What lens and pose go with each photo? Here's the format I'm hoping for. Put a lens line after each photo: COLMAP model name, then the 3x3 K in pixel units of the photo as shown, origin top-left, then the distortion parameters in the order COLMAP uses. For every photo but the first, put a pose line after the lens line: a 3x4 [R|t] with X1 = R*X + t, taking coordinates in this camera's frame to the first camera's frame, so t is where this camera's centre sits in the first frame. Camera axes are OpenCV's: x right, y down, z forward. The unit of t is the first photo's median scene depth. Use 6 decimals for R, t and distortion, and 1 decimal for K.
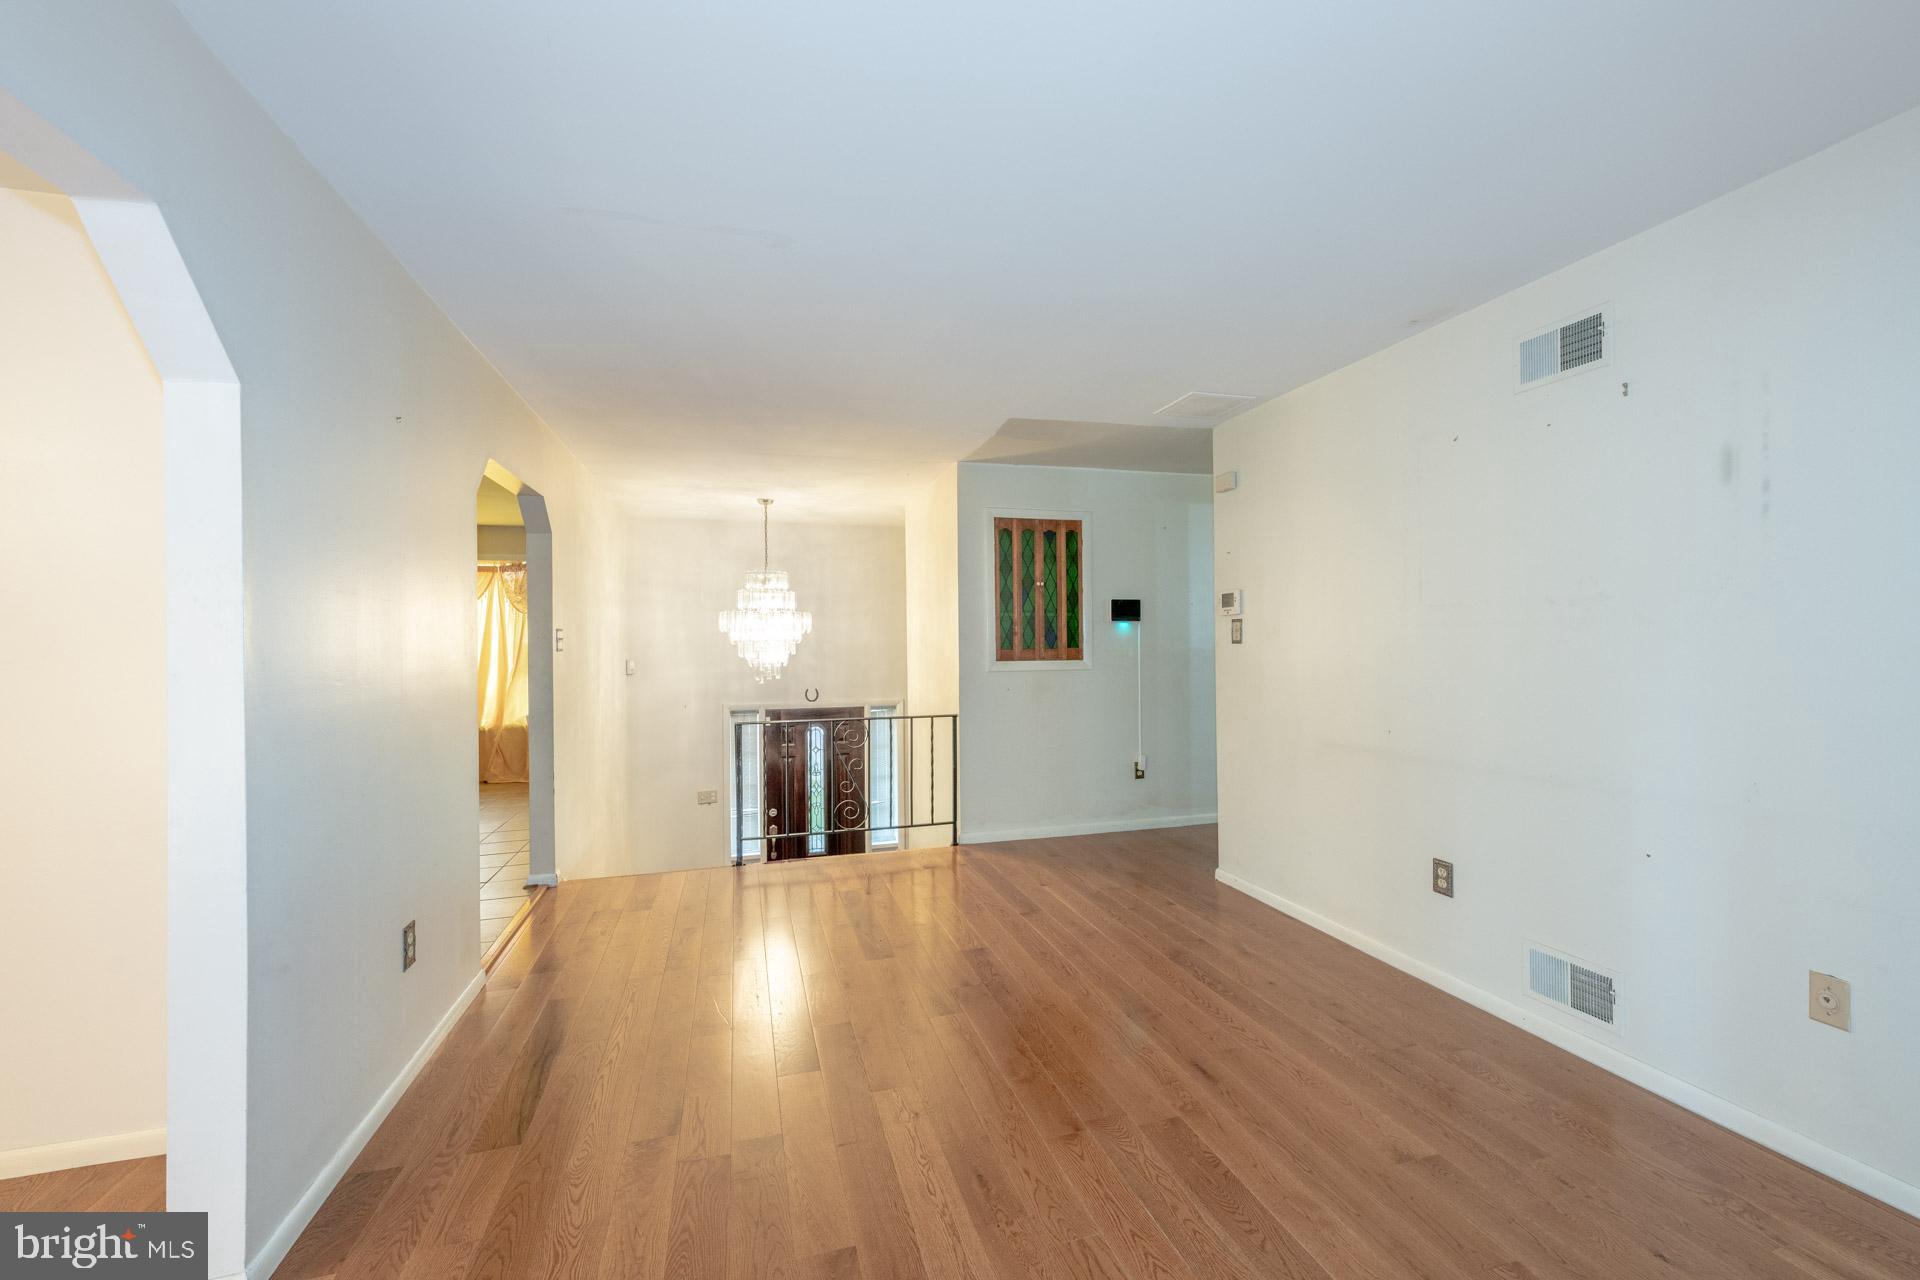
lens RADIAL K [[766.8, 0, 941.6], [0, 766.8, 643.4], [0, 0, 1]] dist [0.000150, -0.000146]
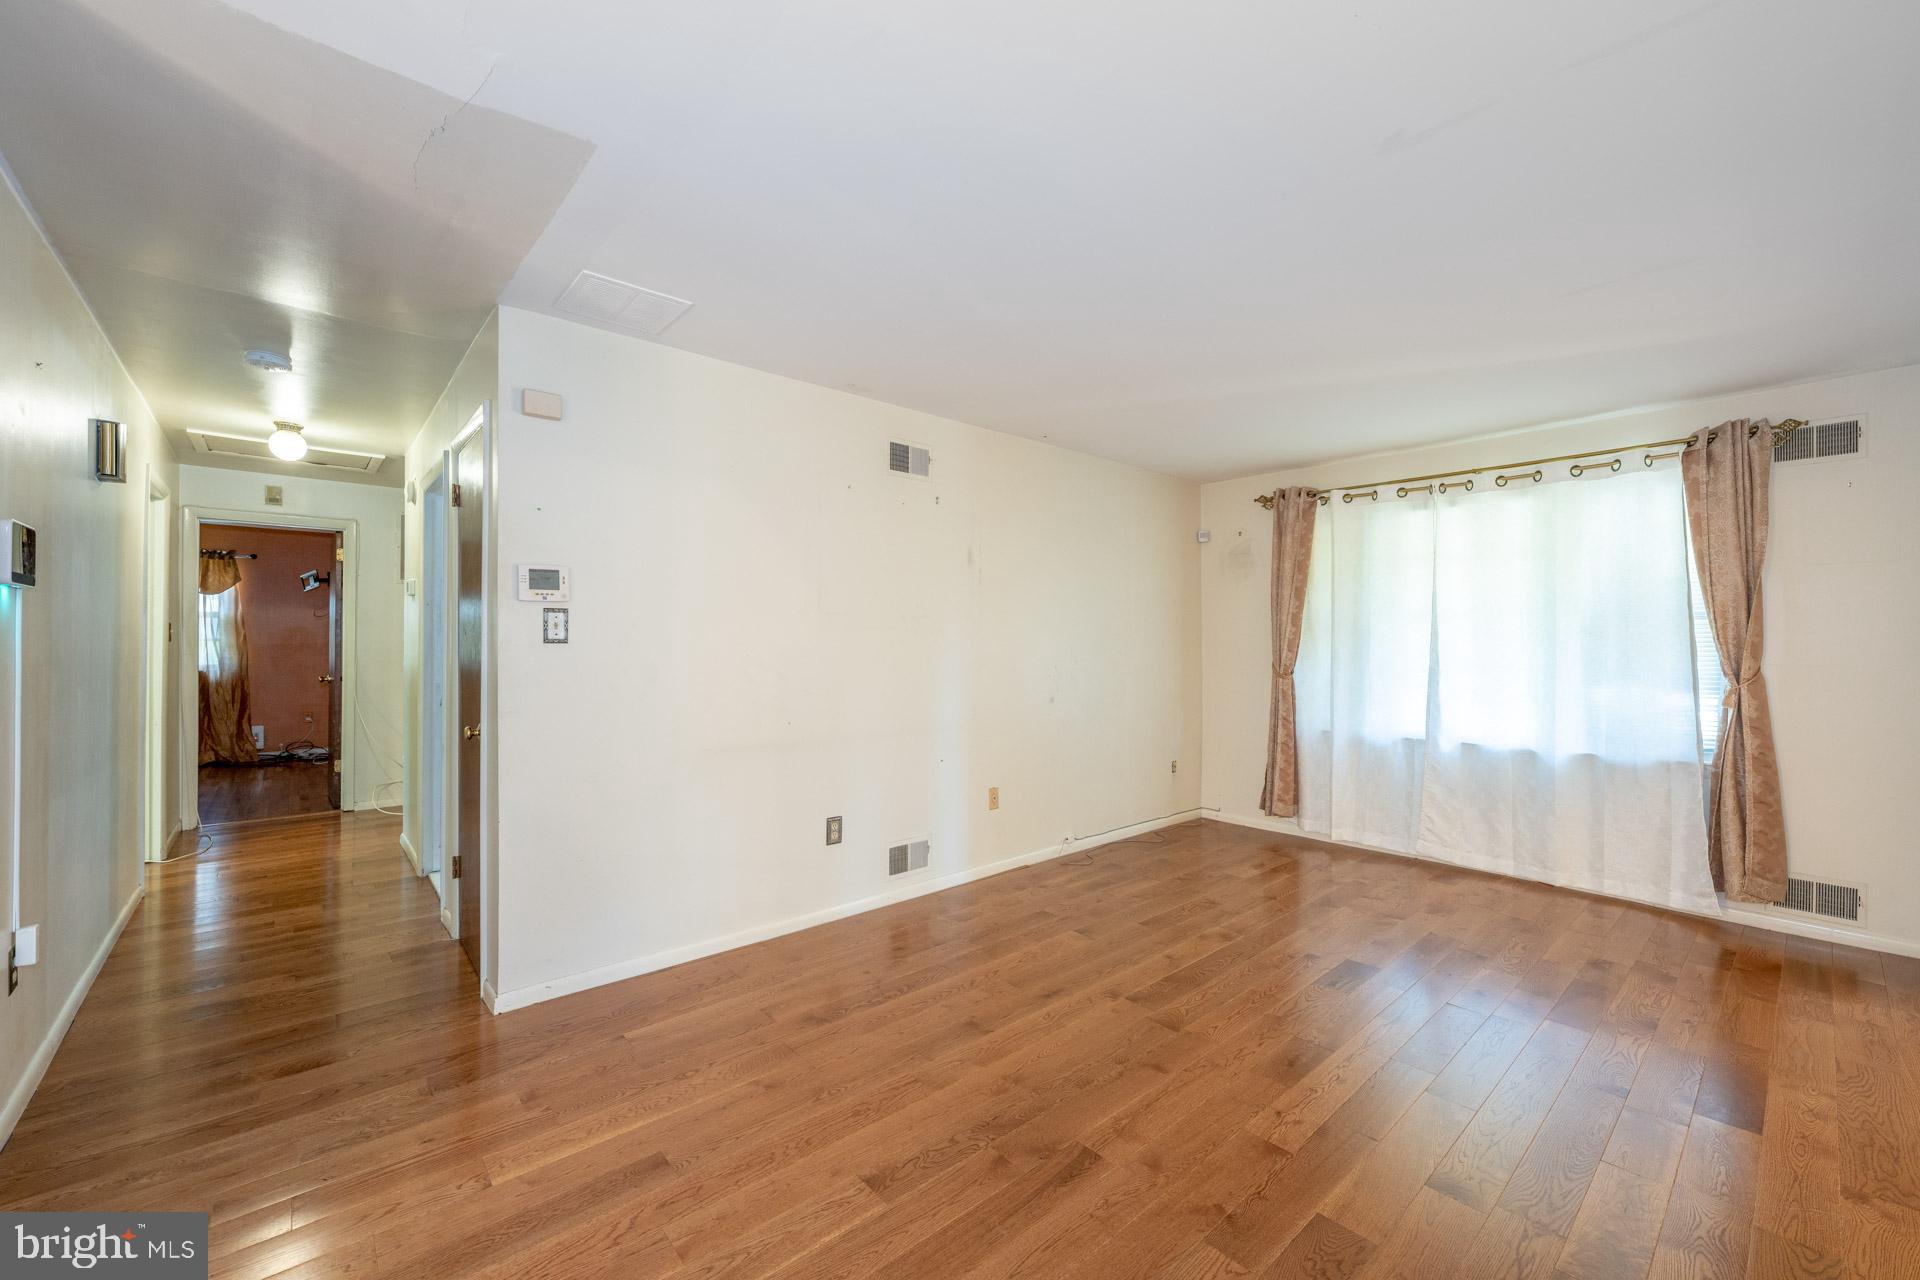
lens RADIAL K [[766.8, 0, 959.5], [0, 766.8, 643.2], [0, 0, 1]] dist [0.000150, -0.000146]
pose [[-0.449146, 0.011356, 0.893386, -0.614469], [0.005858, 0.999935, -0.009765, 0.013575], [-0.893439, 0.000848, -0.449184, 1.513388]]
